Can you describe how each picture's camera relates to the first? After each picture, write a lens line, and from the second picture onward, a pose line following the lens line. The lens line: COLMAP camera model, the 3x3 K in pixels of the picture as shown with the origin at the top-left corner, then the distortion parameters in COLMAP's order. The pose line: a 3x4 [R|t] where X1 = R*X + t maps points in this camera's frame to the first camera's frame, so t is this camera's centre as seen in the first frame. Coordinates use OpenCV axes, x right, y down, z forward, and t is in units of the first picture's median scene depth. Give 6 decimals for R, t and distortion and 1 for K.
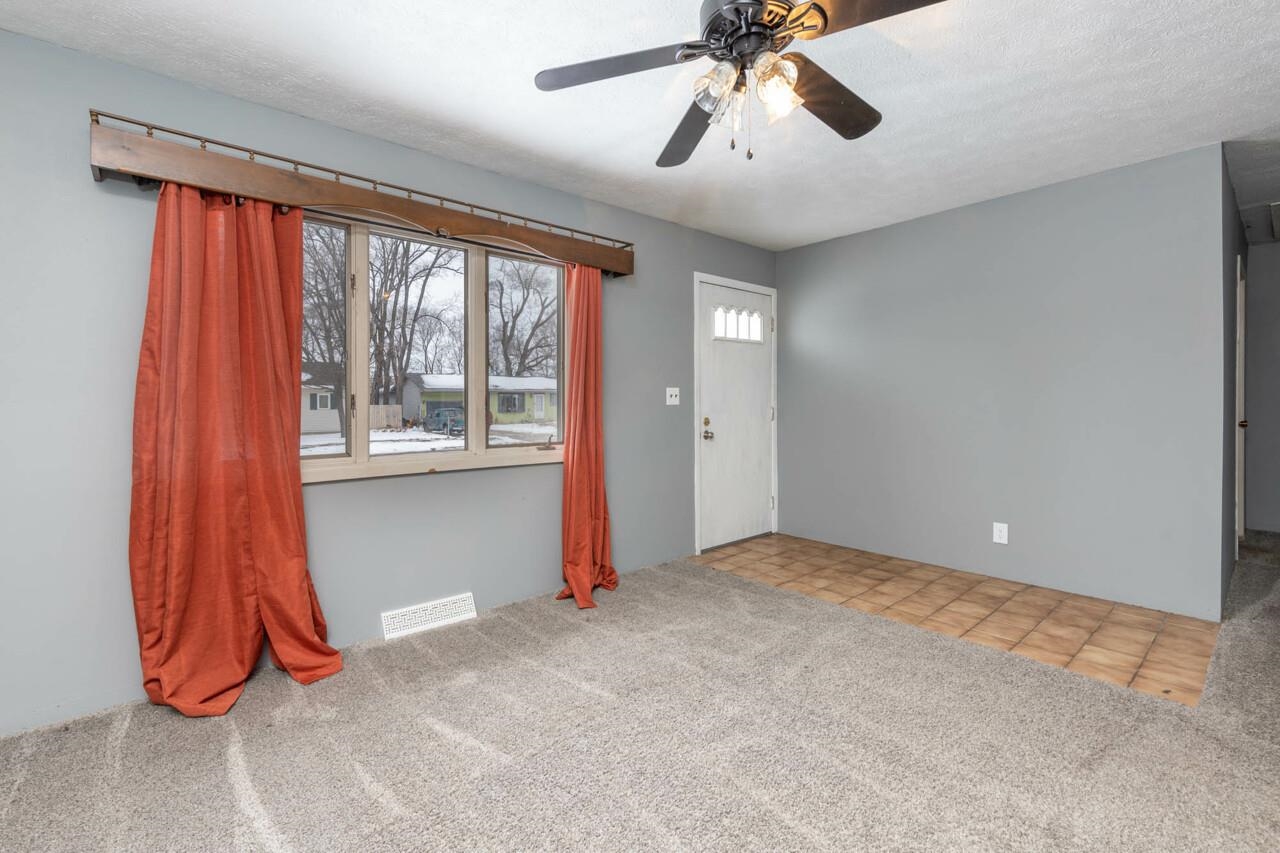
lens RADIAL K [[562.2, 0, 635.0], [0, 562.2, 398.5], [0, 0, 1]] dist [0.001000, -0.000054]
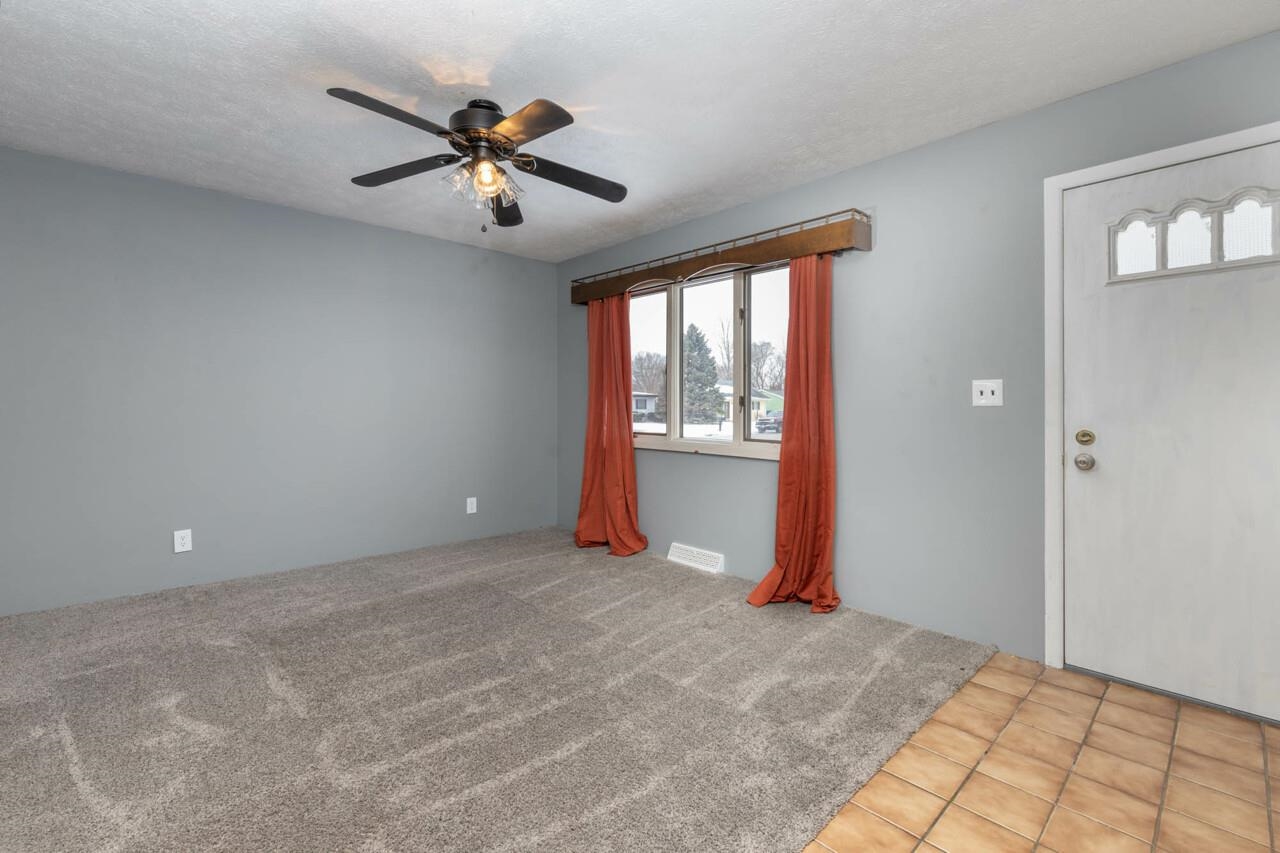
lens RADIAL K [[562.2, 0, 635.0], [0, 562.2, 398.5], [0, 0, 1]] dist [0.001000, -0.000054]
pose [[0.024331, -0.003869, -0.999696, 0.873296], [0.005992, 0.999975, -0.003724, 0.003022], [0.999686, -0.005900, 0.024354, 0.718609]]
